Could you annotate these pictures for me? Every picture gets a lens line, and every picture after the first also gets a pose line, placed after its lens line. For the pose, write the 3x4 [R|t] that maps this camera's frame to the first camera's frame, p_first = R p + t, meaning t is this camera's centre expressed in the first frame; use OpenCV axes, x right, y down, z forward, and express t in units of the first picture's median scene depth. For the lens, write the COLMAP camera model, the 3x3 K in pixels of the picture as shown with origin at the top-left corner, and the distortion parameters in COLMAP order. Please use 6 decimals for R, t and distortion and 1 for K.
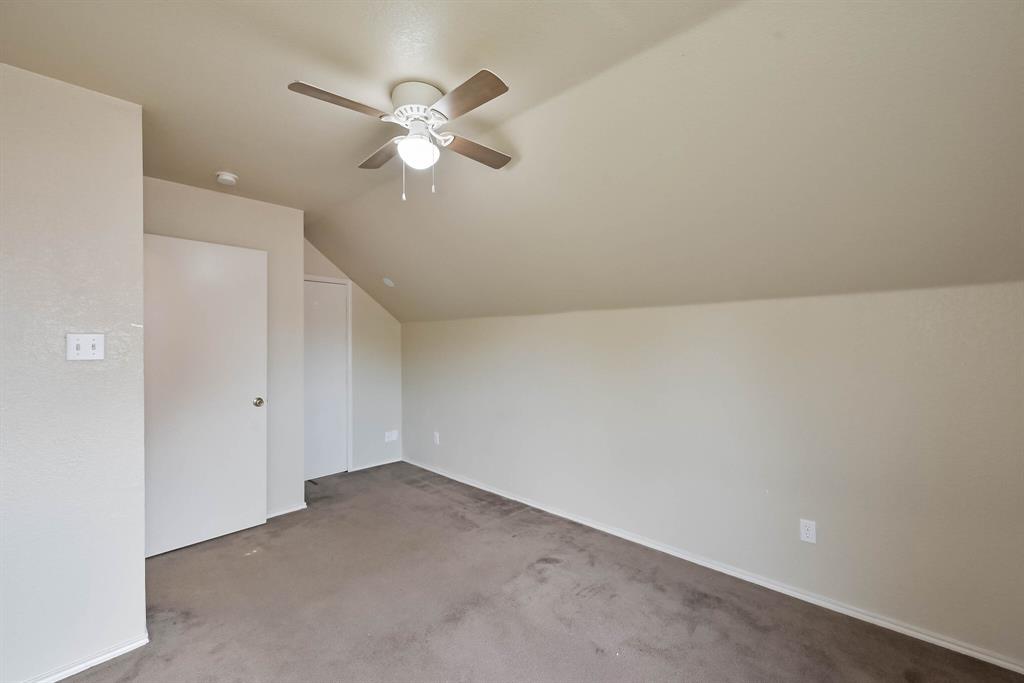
lens RADIAL K [[414.5, 0, 511.2], [0, 414.5, 337.9], [0, 0, 1]] dist [0.002185, 0.000372]
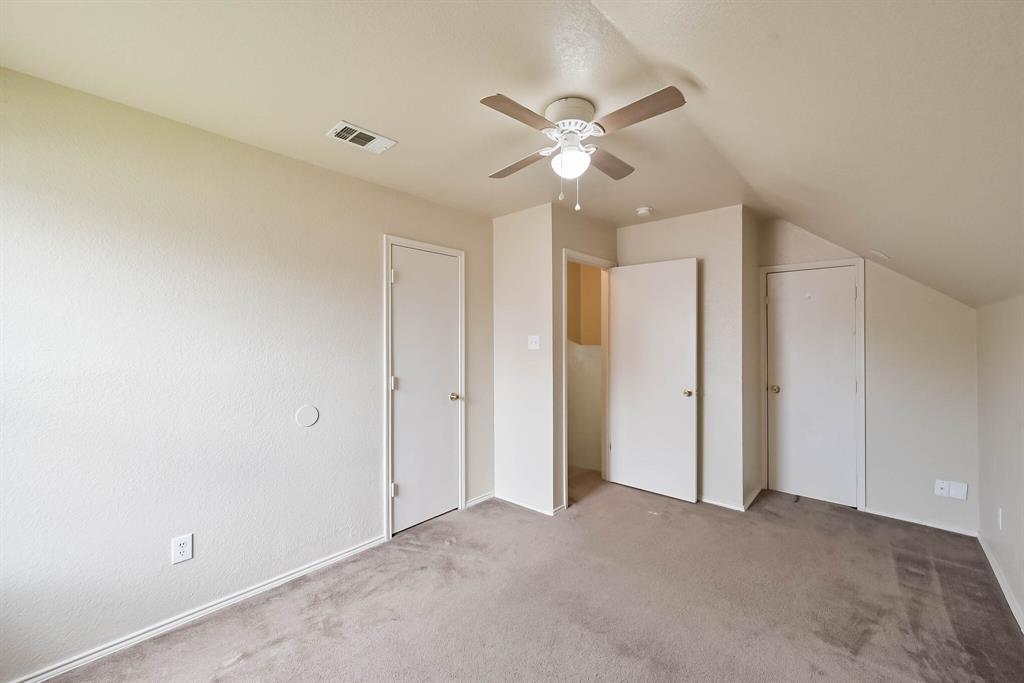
lens RADIAL K [[407.7, 0, 514.9], [0, 407.7, 338.0], [0, 0, 1]] dist [-0.001480, 0.000339]
pose [[0.020467, 0.003589, -0.999784, 0.471347], [0.009013, 0.999952, 0.003774, -0.004090], [0.999750, -0.009088, 0.020434, 0.482347]]
